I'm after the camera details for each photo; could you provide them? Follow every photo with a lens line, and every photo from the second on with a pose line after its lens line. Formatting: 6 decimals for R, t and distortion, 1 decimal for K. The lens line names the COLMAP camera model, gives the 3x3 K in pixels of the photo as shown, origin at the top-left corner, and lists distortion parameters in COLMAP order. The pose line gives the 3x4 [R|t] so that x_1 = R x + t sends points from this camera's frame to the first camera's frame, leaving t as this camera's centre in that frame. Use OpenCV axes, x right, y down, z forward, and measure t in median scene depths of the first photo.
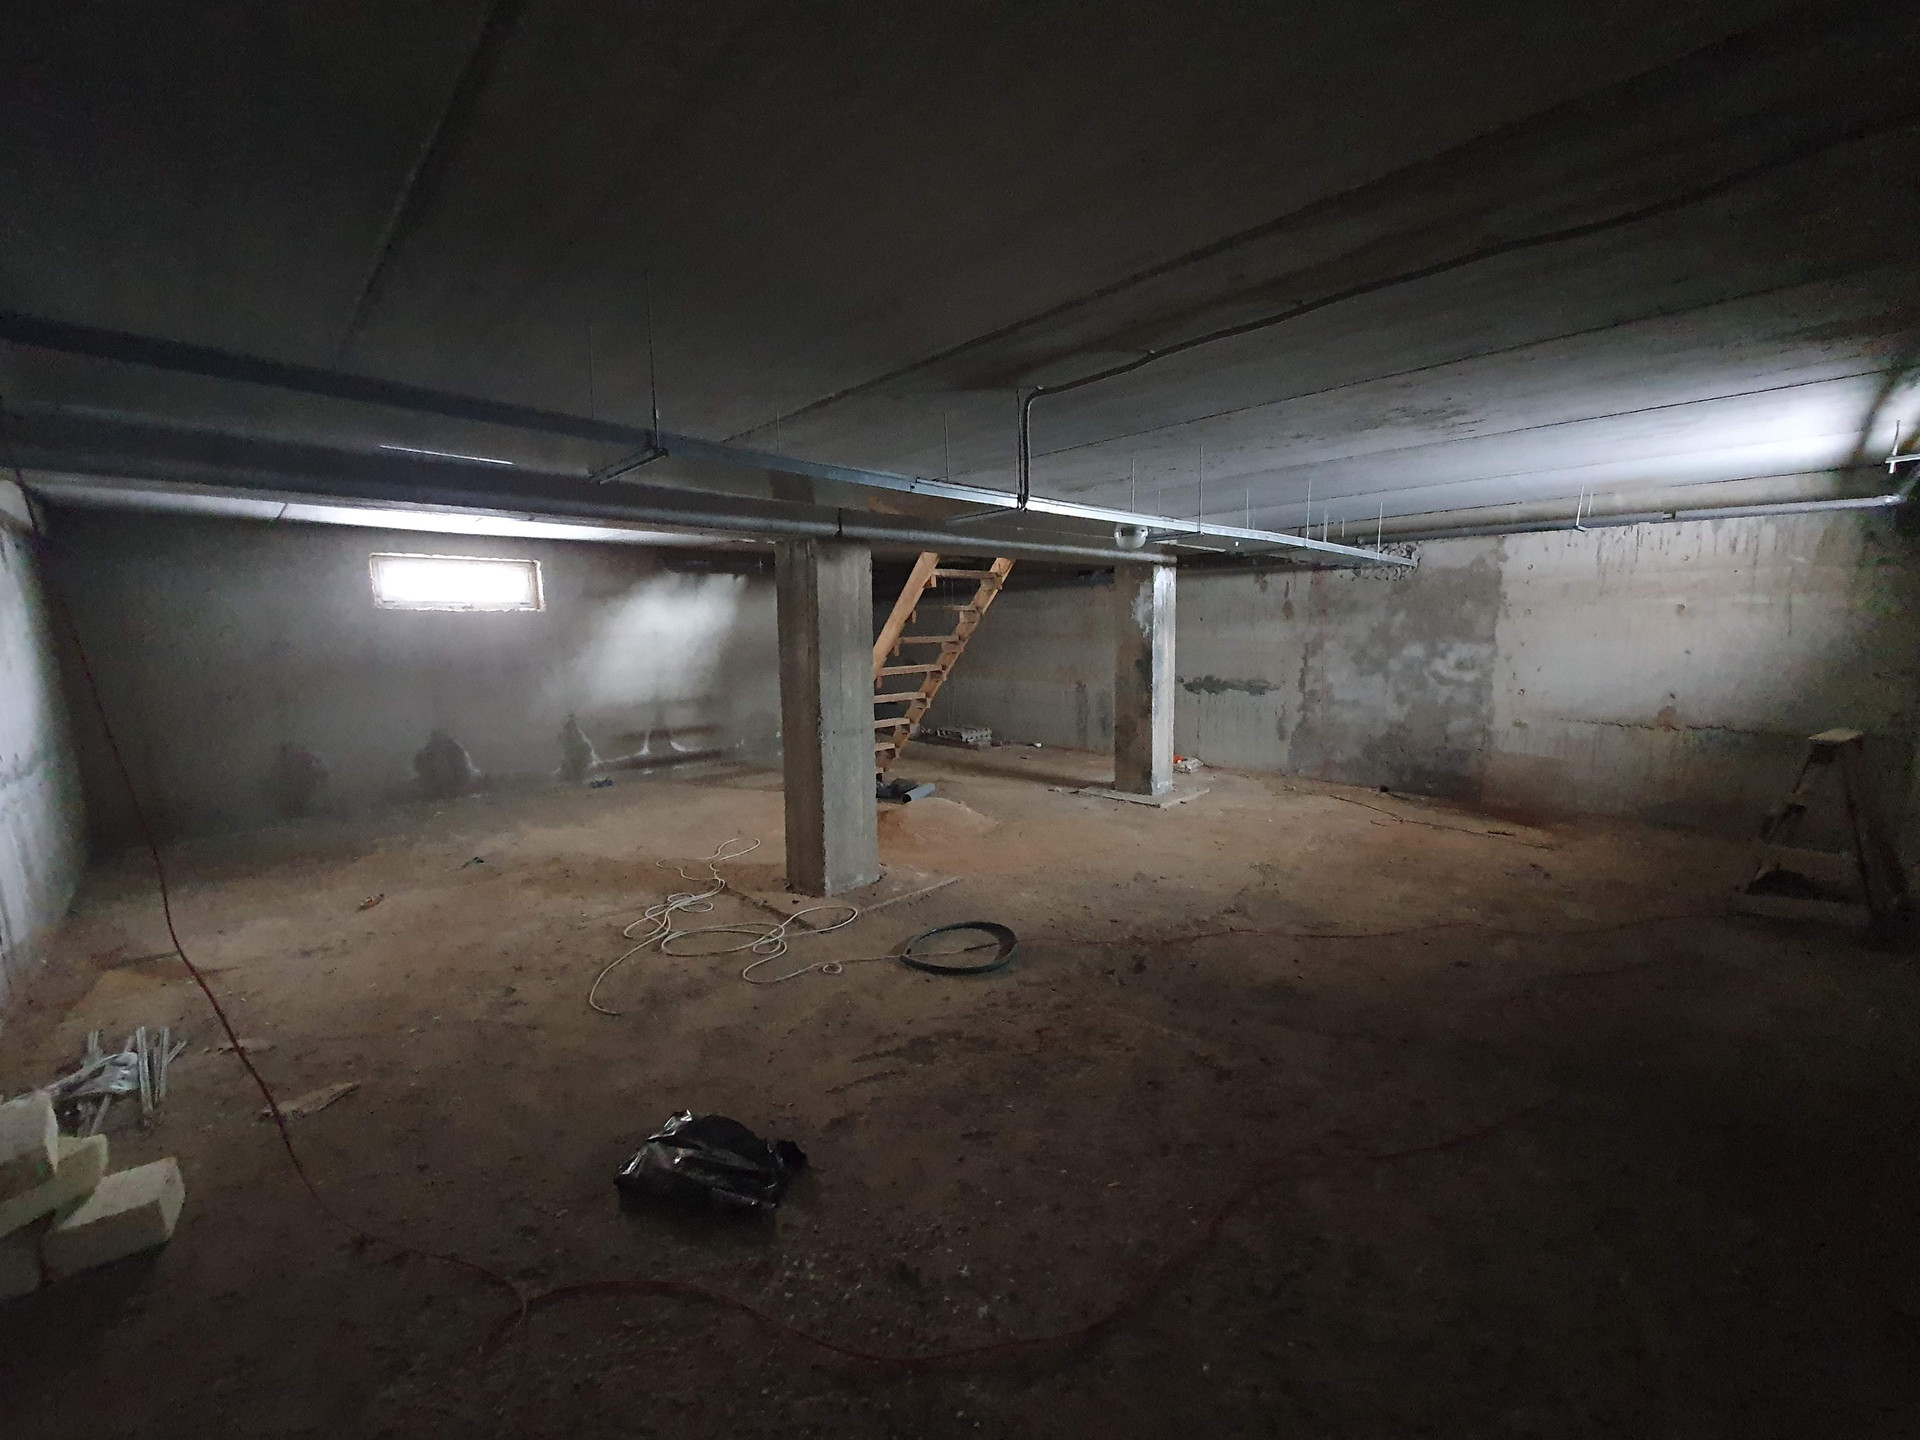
lens RADIAL K [[754.9, 0, 943.9], [0, 754.9, 719.0], [0, 0, 1]] dist [0.004748, -0.001196]
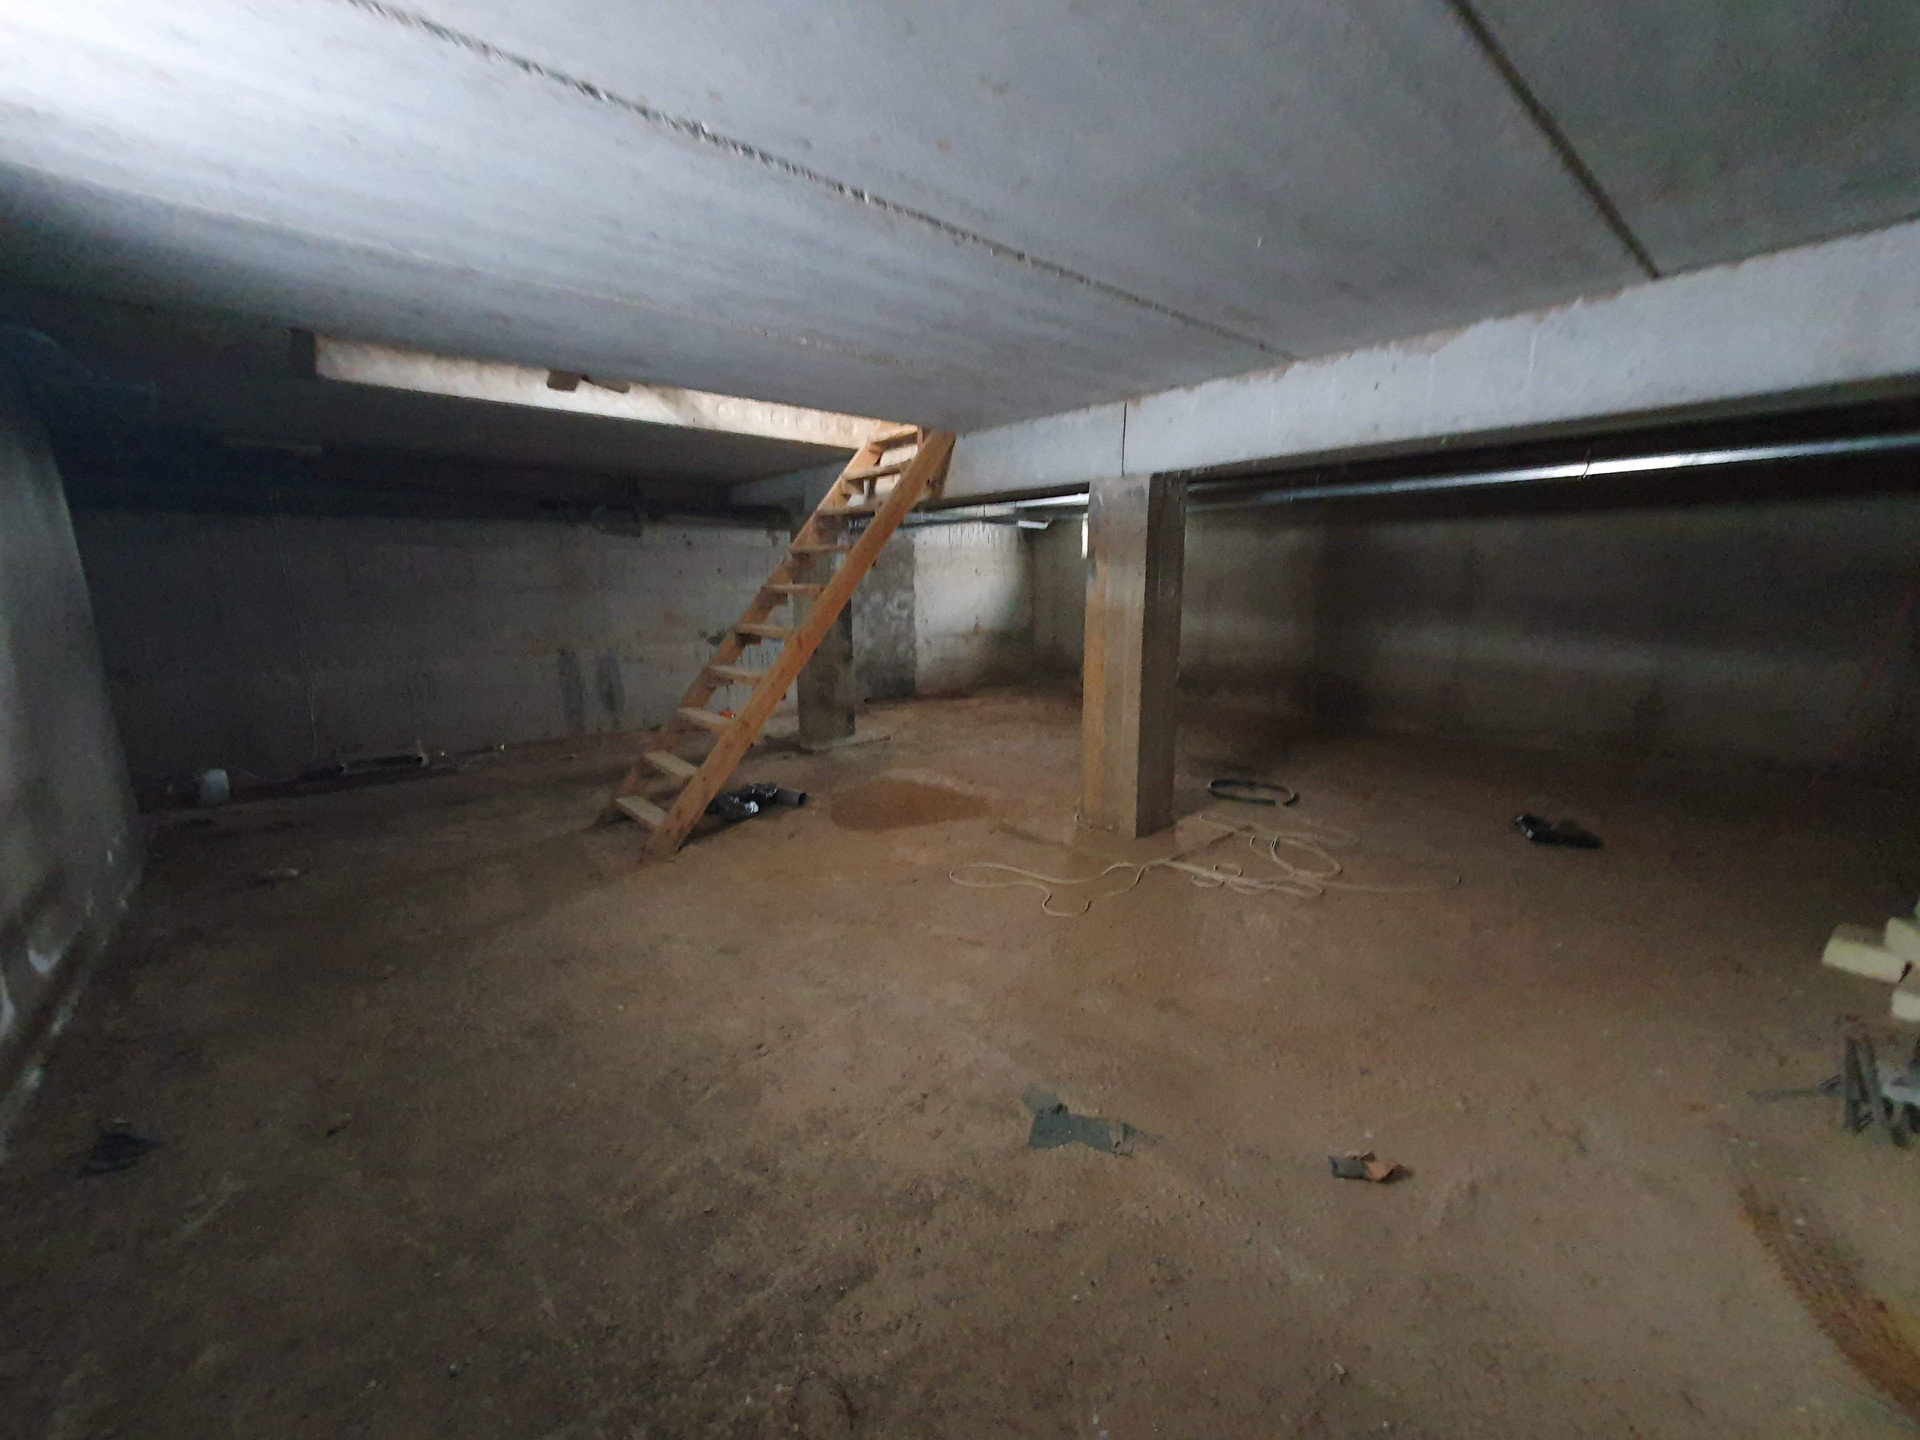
lens RADIAL K [[754.9, 0, 953.1], [0, 754.9, 713.1], [0, 0, 1]] dist [0.004748, -0.001196]
pose [[0.064463, -0.162605, 0.984583, -0.782953], [0.121833, 0.980537, 0.153960, -0.079180], [-0.990455, 0.110030, 0.083019, 0.784697]]
